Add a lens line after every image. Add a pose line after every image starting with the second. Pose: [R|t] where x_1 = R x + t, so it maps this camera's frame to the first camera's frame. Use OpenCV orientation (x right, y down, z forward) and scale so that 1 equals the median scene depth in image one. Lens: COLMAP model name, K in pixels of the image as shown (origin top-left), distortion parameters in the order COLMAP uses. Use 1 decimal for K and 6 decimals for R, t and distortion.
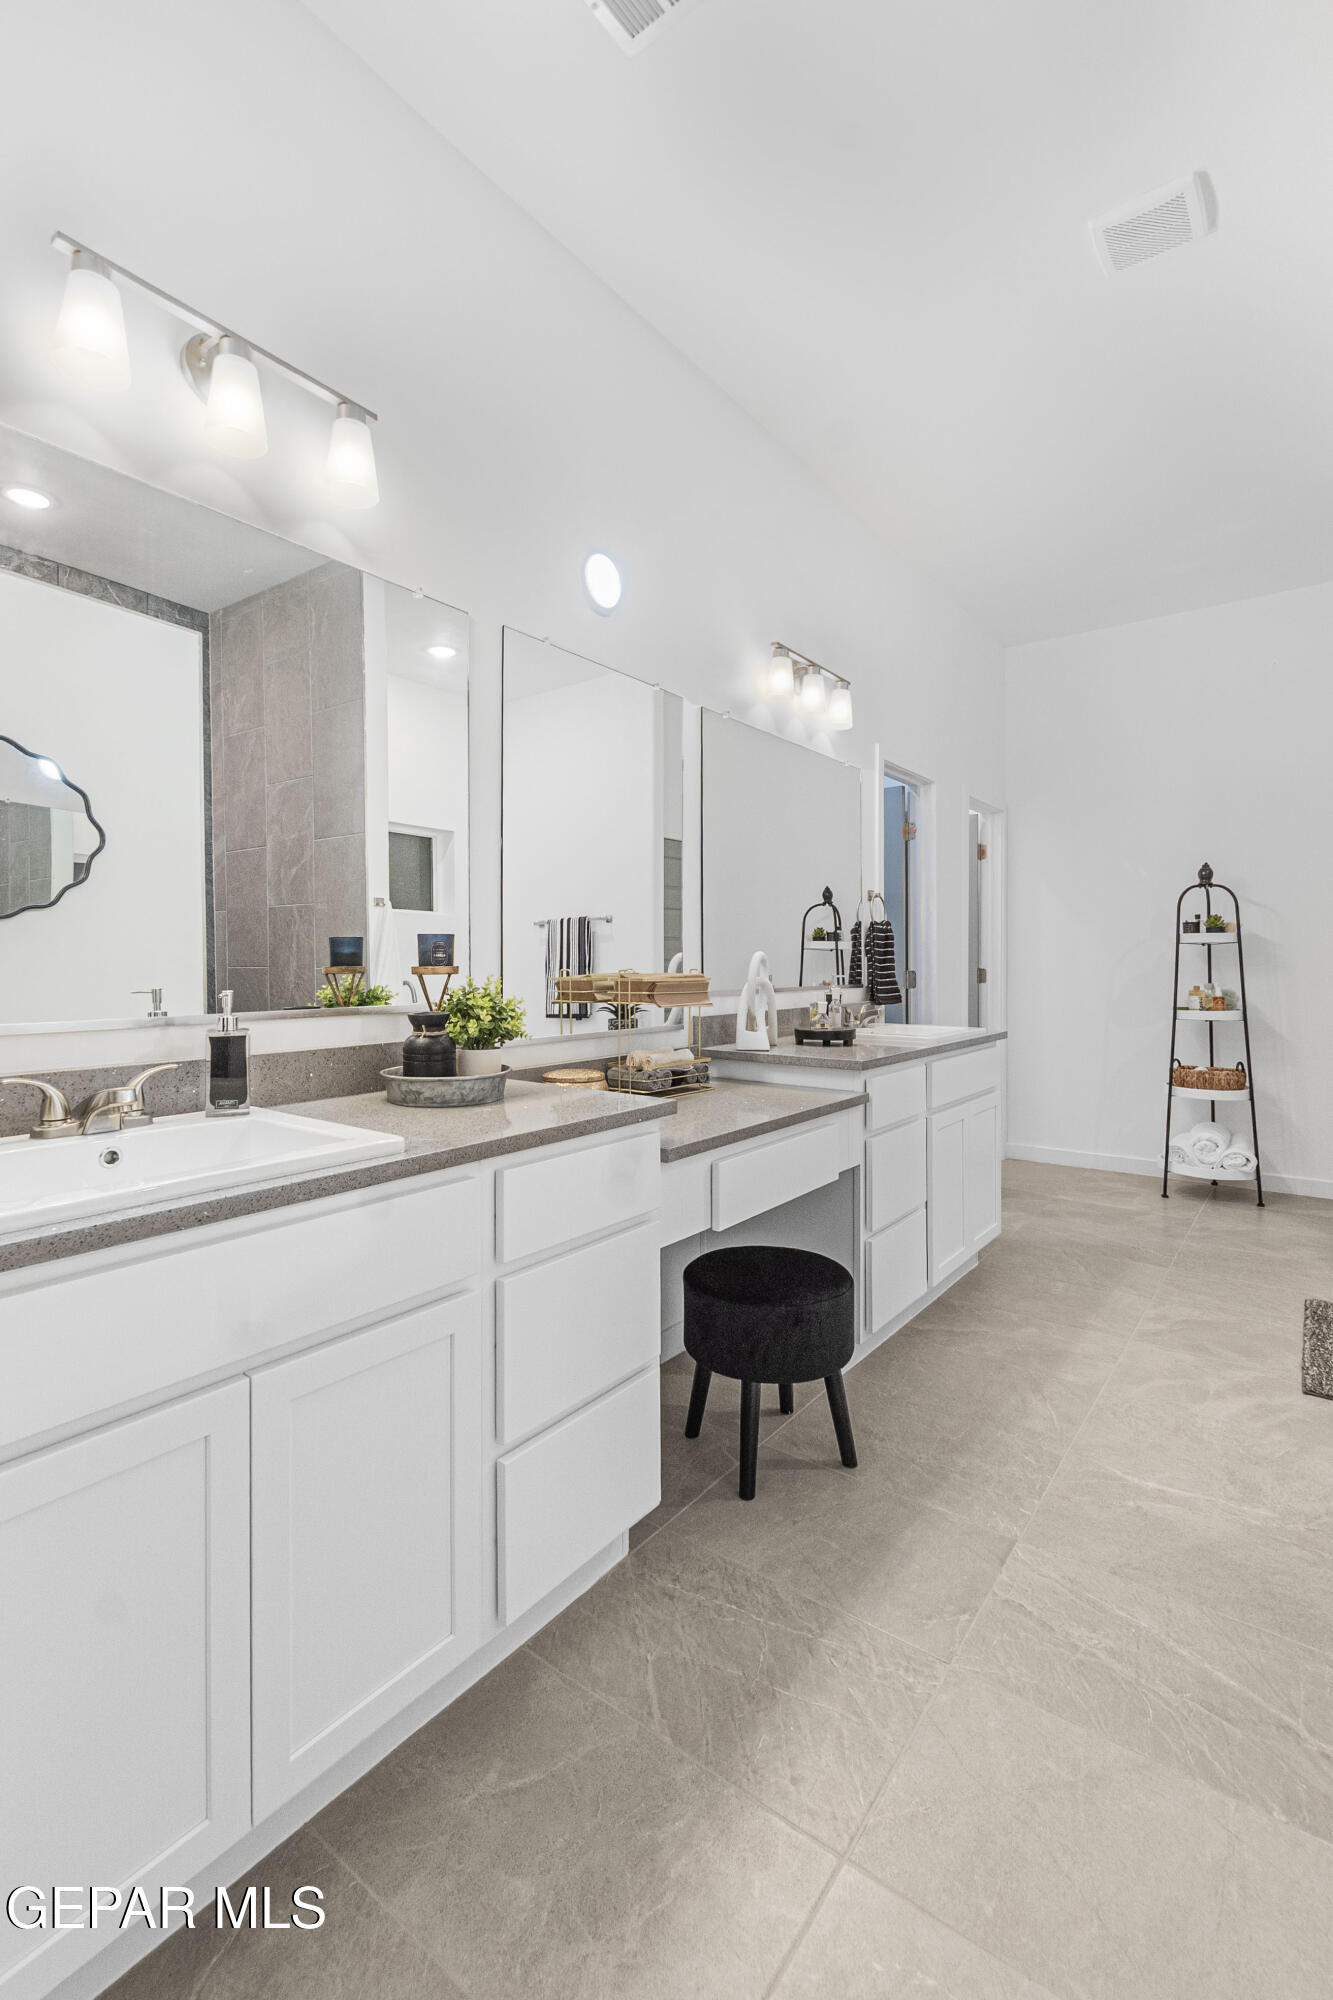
lens RADIAL K [[869.0, 0, 674.8], [0, 869.0, 992.7], [0, 0, 1]] dist [-0.007283, 0.002402]
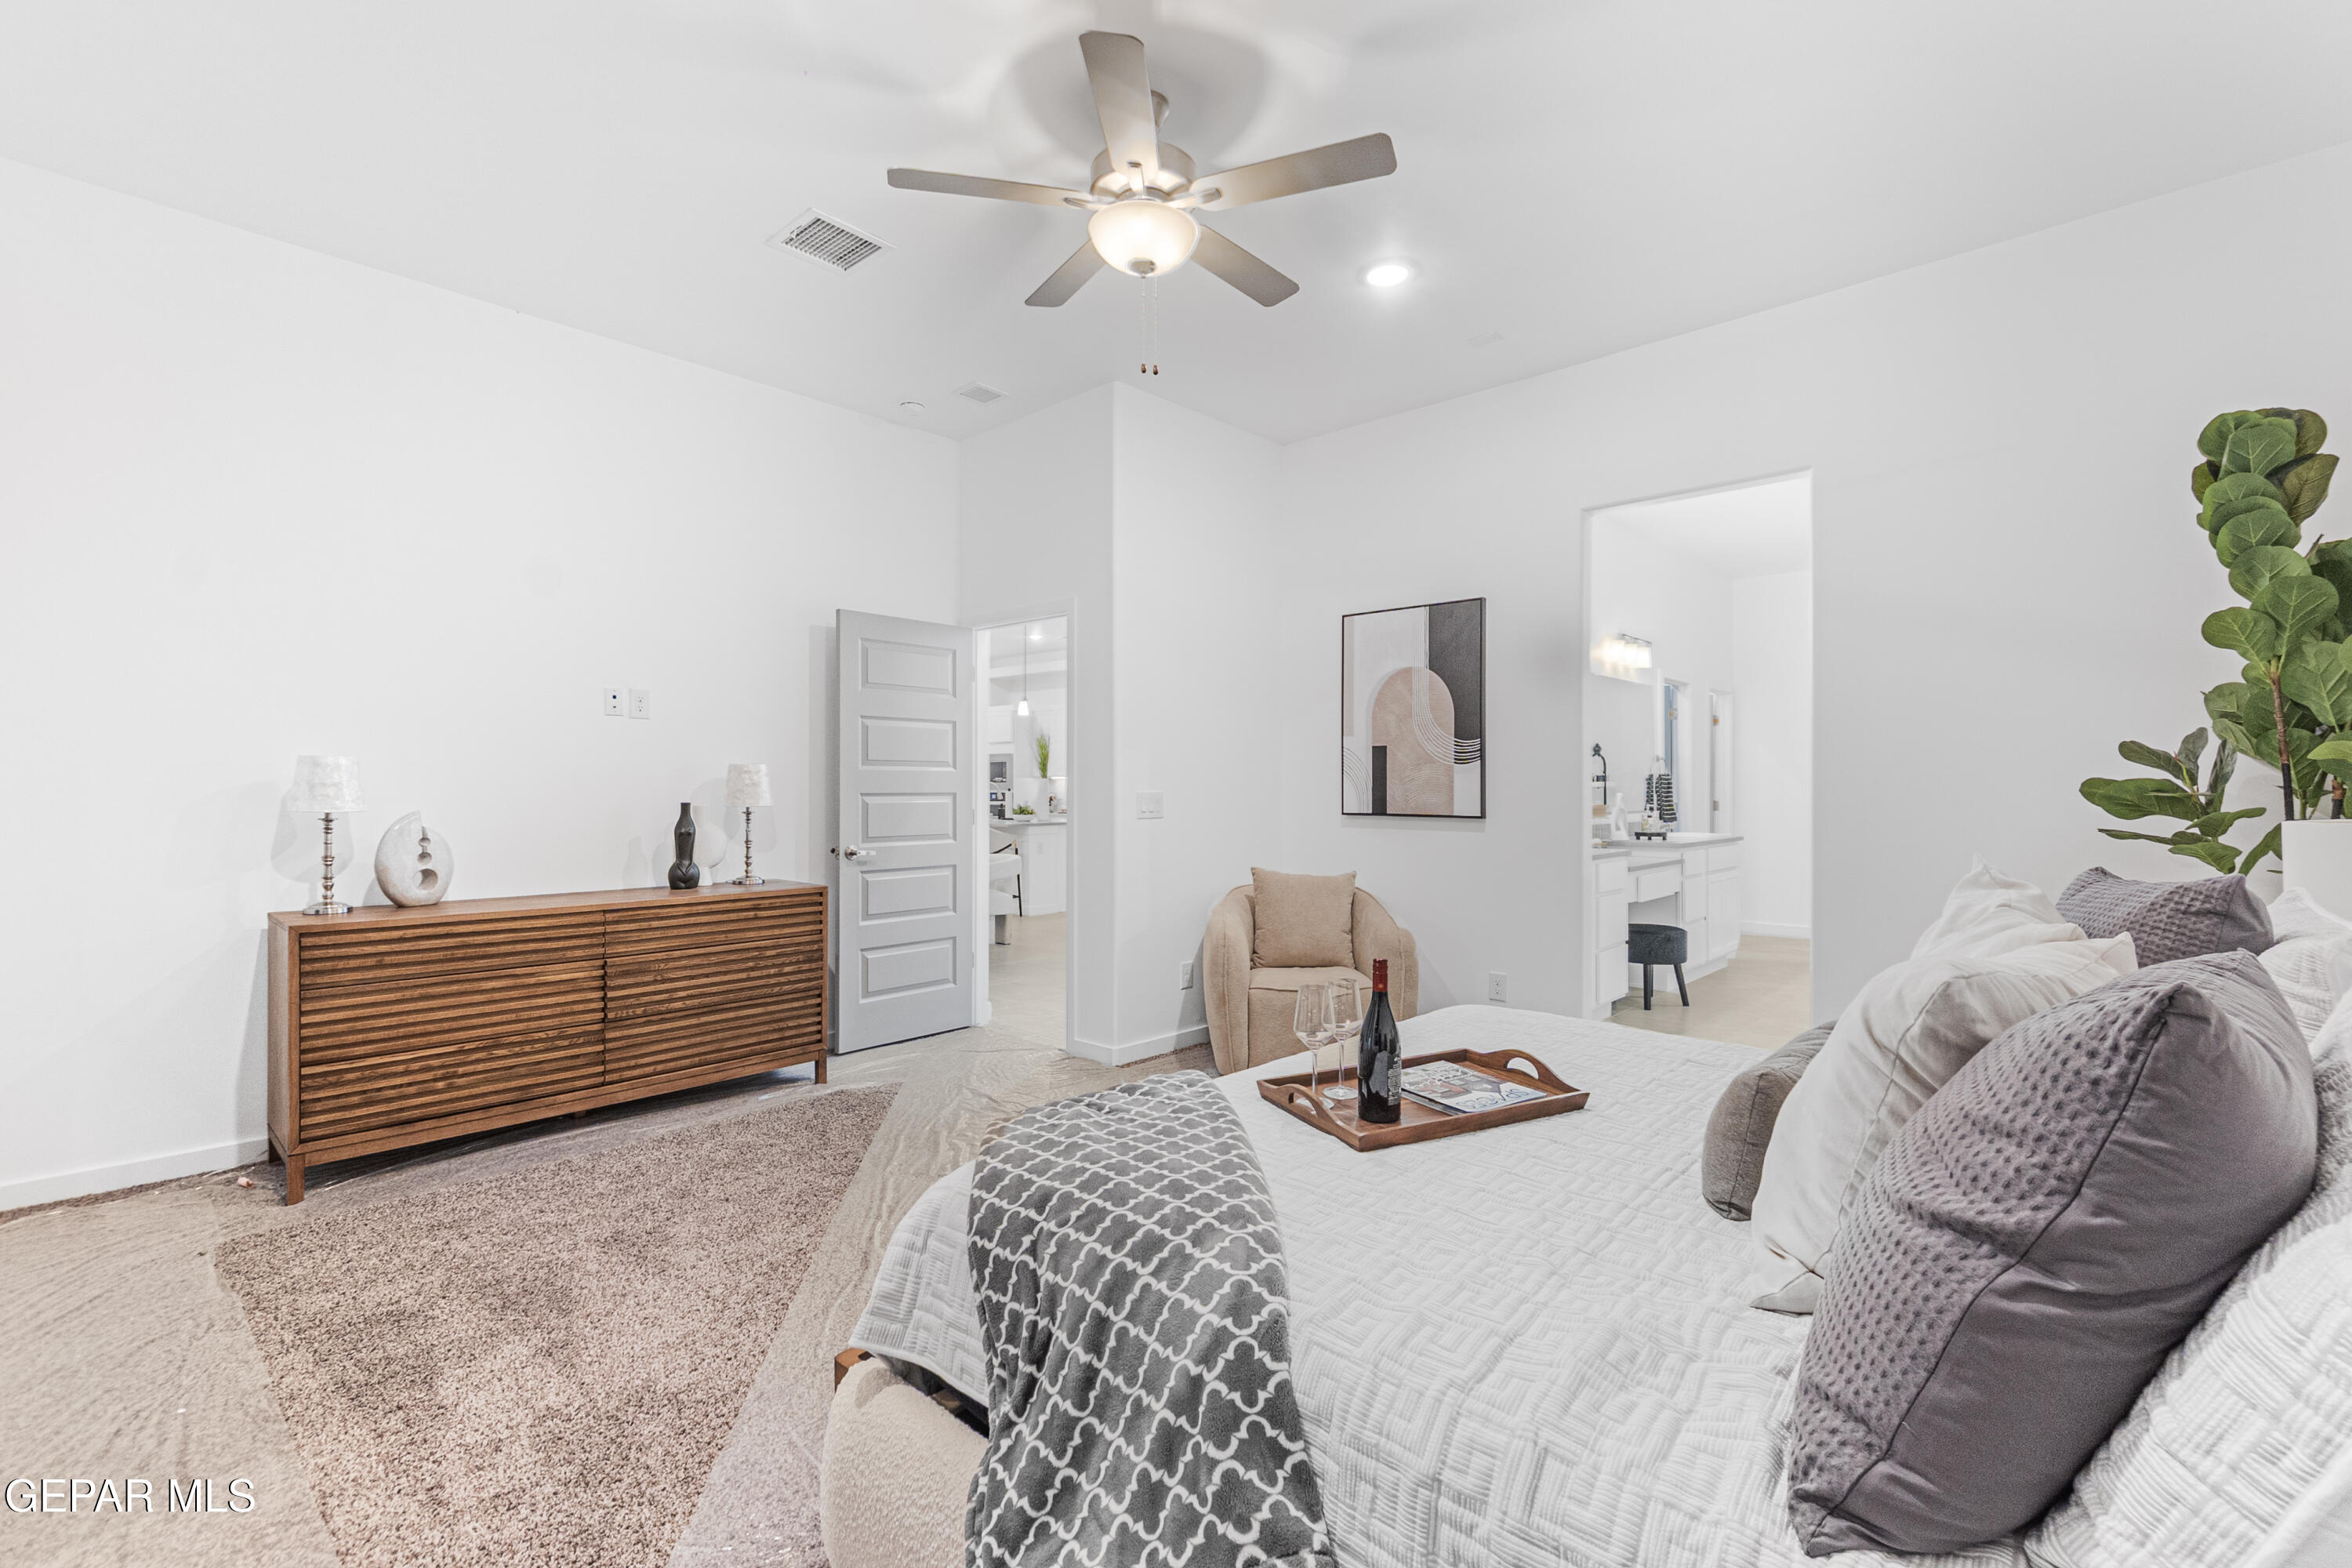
lens RADIAL K [[1021.9, 0, 1171.2], [0, 1021.9, 797.1], [0, 0, 1]] dist [-0.007283, 0.002402]
pose [[0.995740, 0.011524, -0.091478, -0.694759], [-0.013593, 0.999665, -0.022027, 0.028204], [0.091193, 0.023177, 0.995563, -1.408782]]
